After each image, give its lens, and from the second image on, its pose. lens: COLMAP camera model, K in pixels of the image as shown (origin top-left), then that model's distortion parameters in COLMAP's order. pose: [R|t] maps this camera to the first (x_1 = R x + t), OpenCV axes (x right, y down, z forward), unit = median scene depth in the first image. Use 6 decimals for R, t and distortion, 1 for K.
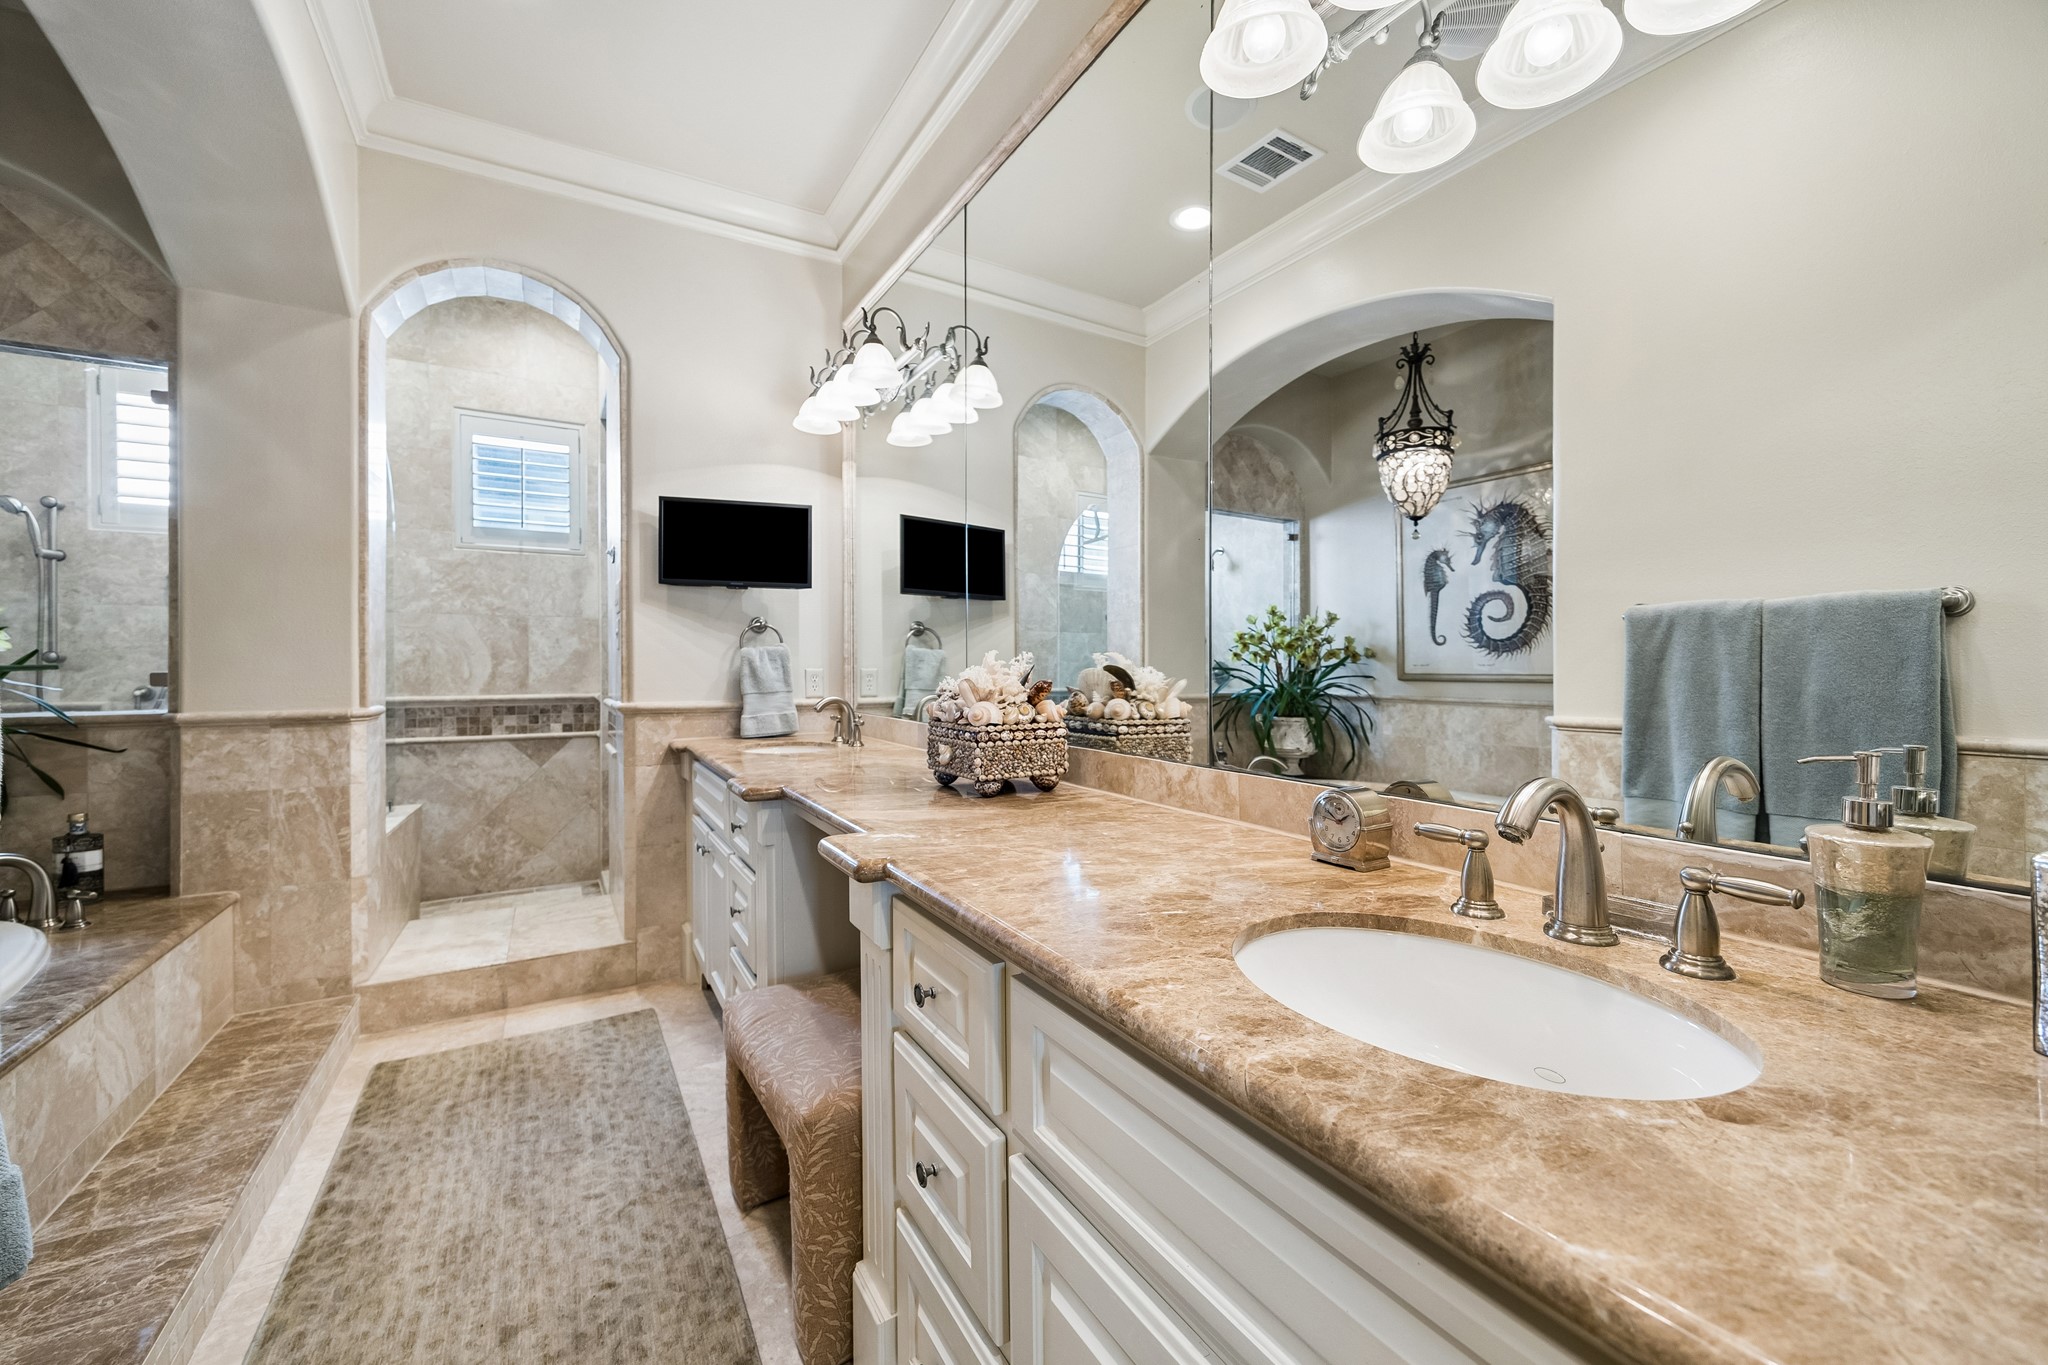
lens RADIAL K [[814.0, 0, 1043.9], [0, 814.0, 677.1], [0, 0, 1]] dist [0.009732, 0.000493]
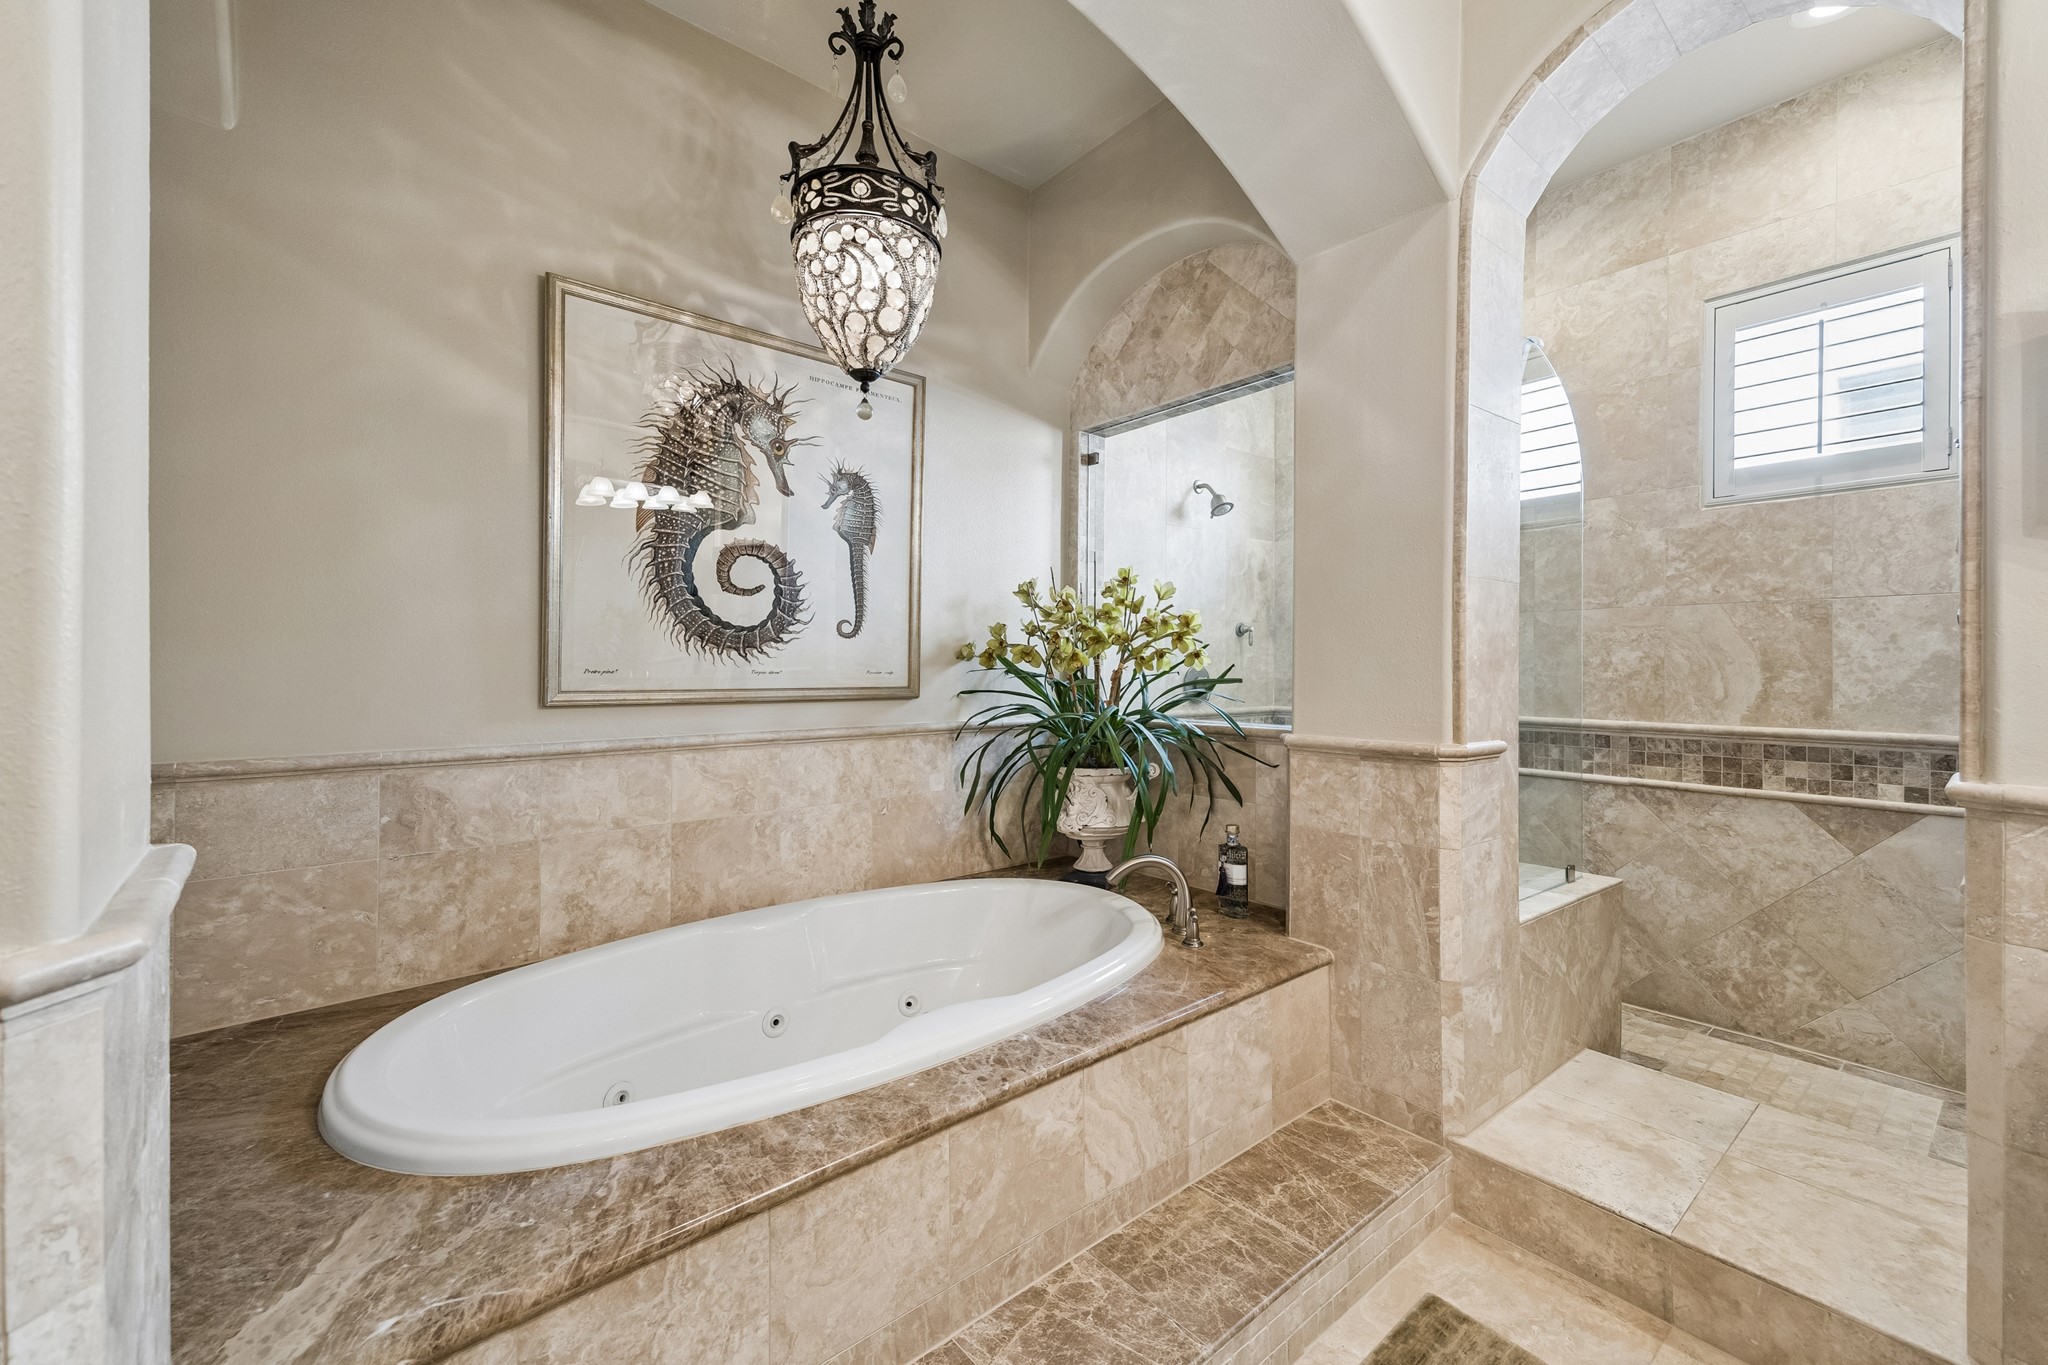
lens RADIAL K [[814.0, 0, 1014.3], [0, 814.0, 656.3], [0, 0, 1]] dist [0.009732, 0.000493]
pose [[0.136810, -0.011827, -0.990527, -0.186862], [-0.018492, 0.999724, -0.014491, -0.020308], [0.990425, 0.020299, 0.136553, 0.526124]]
